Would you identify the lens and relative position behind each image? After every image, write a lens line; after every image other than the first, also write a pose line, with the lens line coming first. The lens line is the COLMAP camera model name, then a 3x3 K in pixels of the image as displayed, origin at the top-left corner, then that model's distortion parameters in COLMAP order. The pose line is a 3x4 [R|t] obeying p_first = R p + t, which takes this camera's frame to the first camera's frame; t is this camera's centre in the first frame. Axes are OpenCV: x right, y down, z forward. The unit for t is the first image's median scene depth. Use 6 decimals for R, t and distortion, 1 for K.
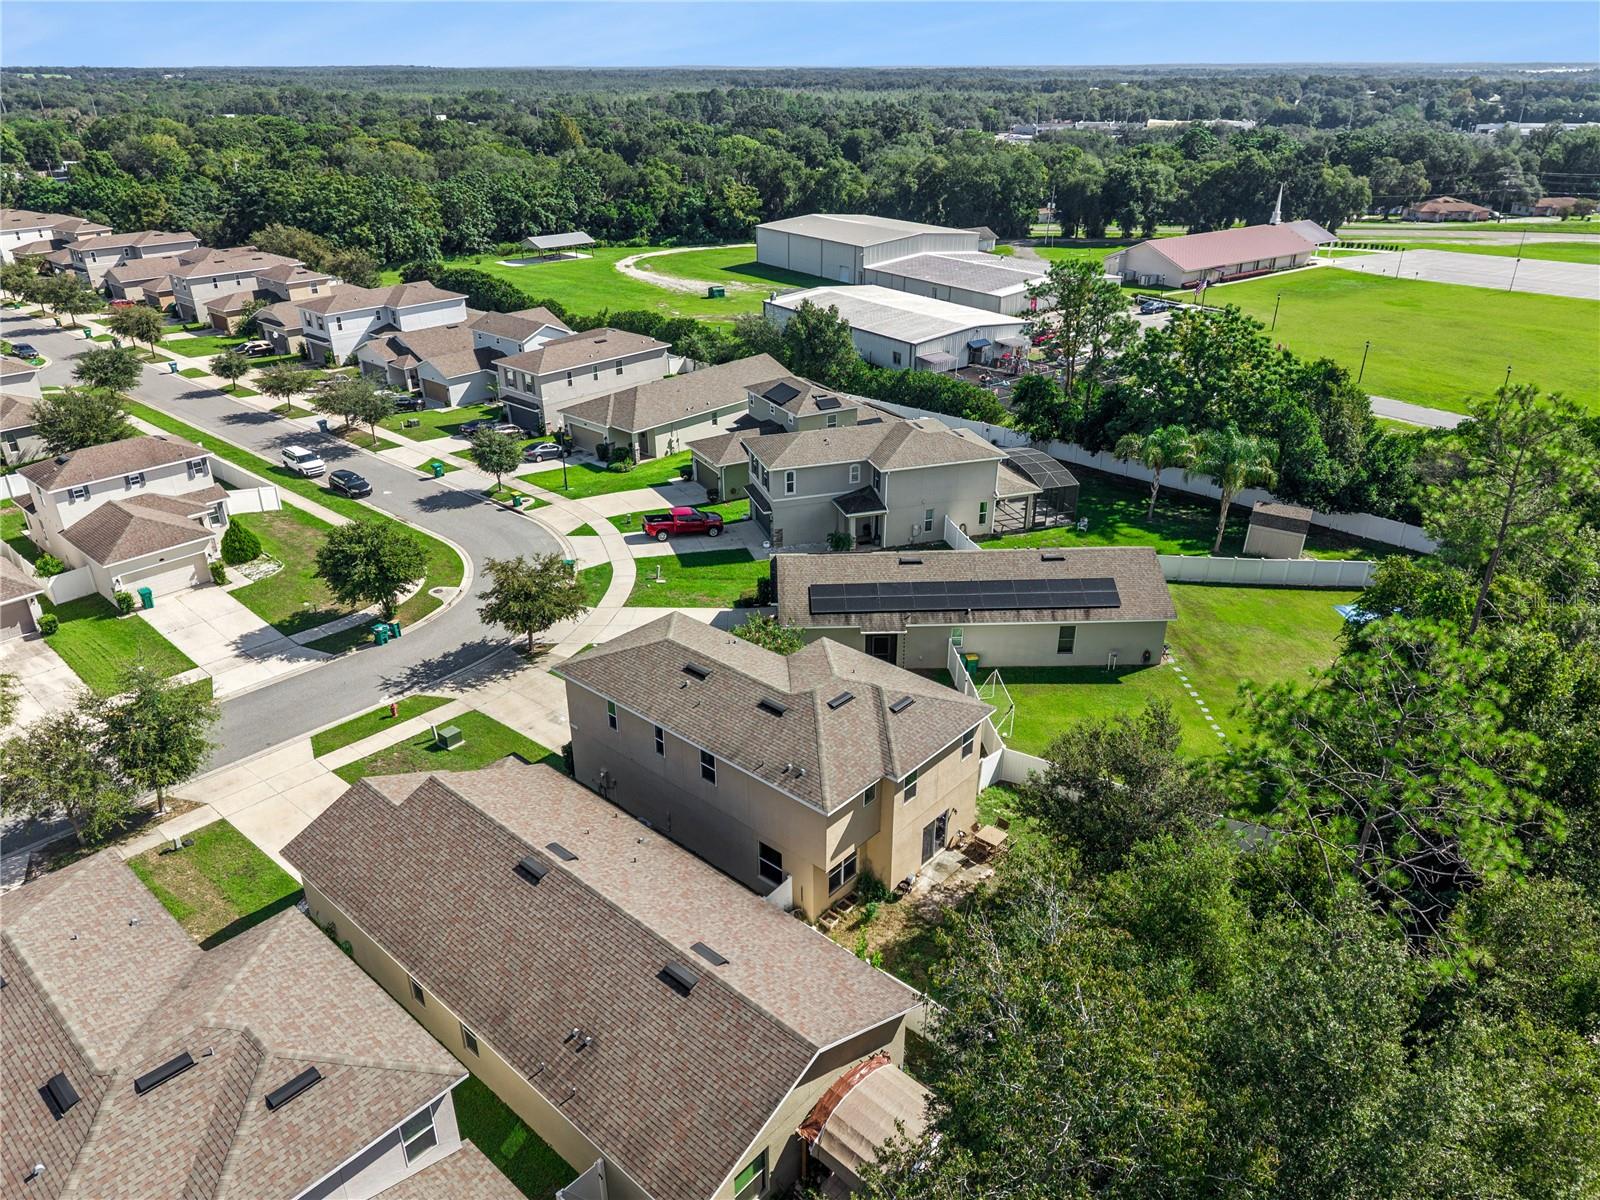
lens RADIAL K [[1097.7, 0, 800.0], [0, 1097.7, 600.0], [0, 0, 1]] dist [0.048983, -0.071824]
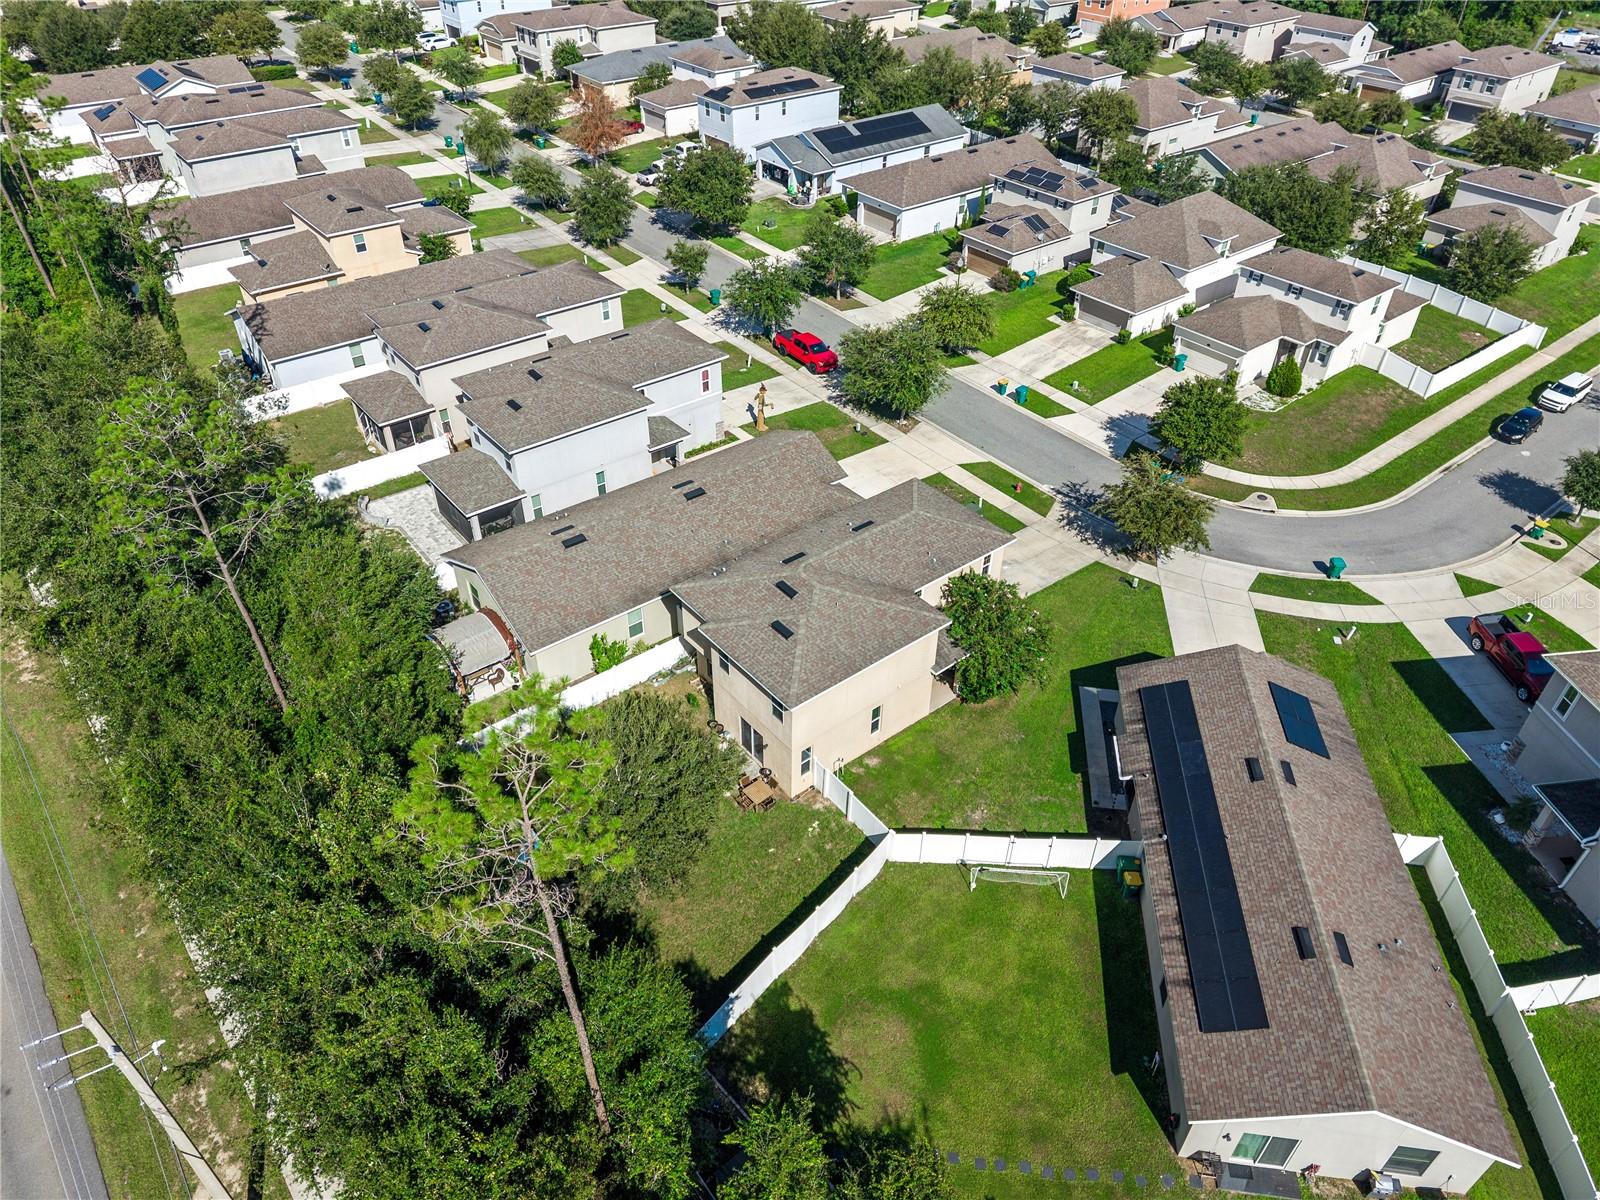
lens RADIAL K [[1061.4, 0, 797.5], [0, 1061.4, 601.3], [0, 0, 1]] dist [0.025476, -0.024309]
pose [[-0.165171, 0.613810, -0.771982, 0.518051], [-0.438213, 0.655553, 0.614995, -0.337549], [0.883566, 0.439872, 0.160701, 0.484722]]
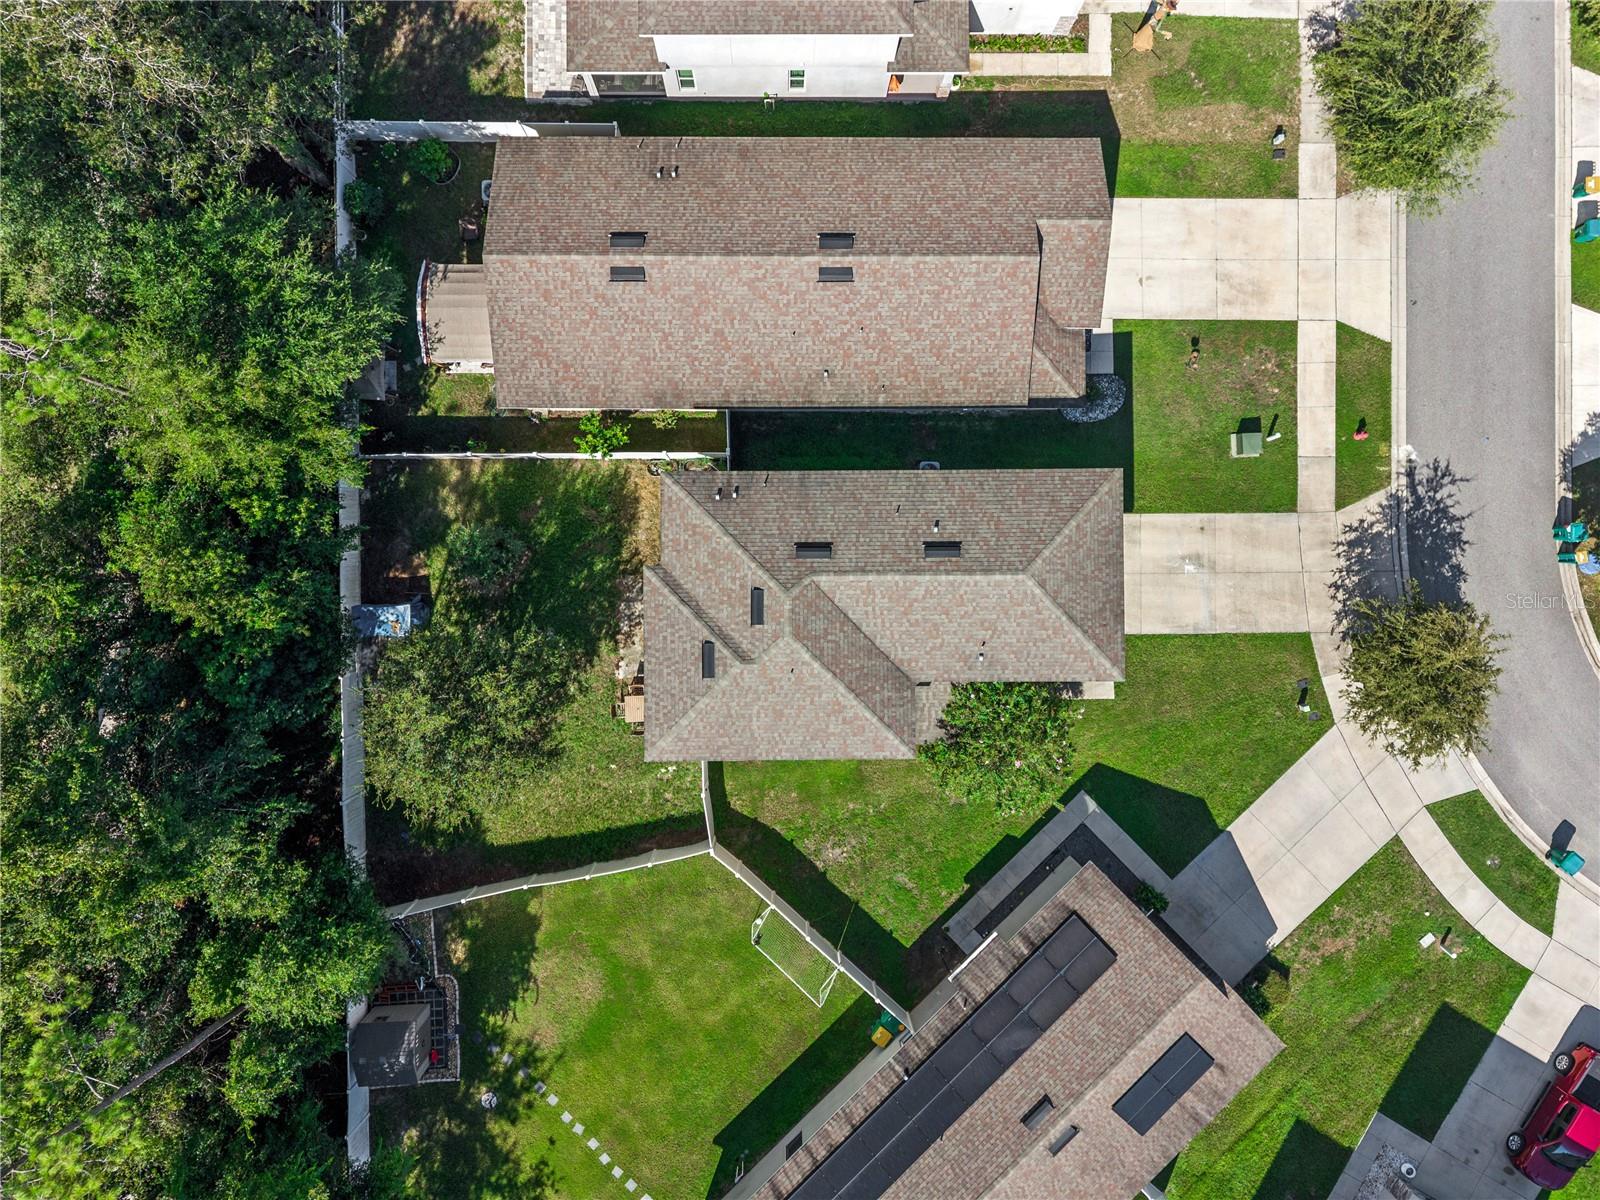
lens RADIAL K [[1084.4, 0, 798.5], [0, 1084.4, 556.7], [0, 0, 1]] dist [0.024179, -0.024465]
pose [[-0.741500, 0.670692, -0.018693, 0.001884], [-0.300026, -0.306524, 0.903343, -0.384496], [0.600135, 0.675437, 0.428512, 0.366701]]
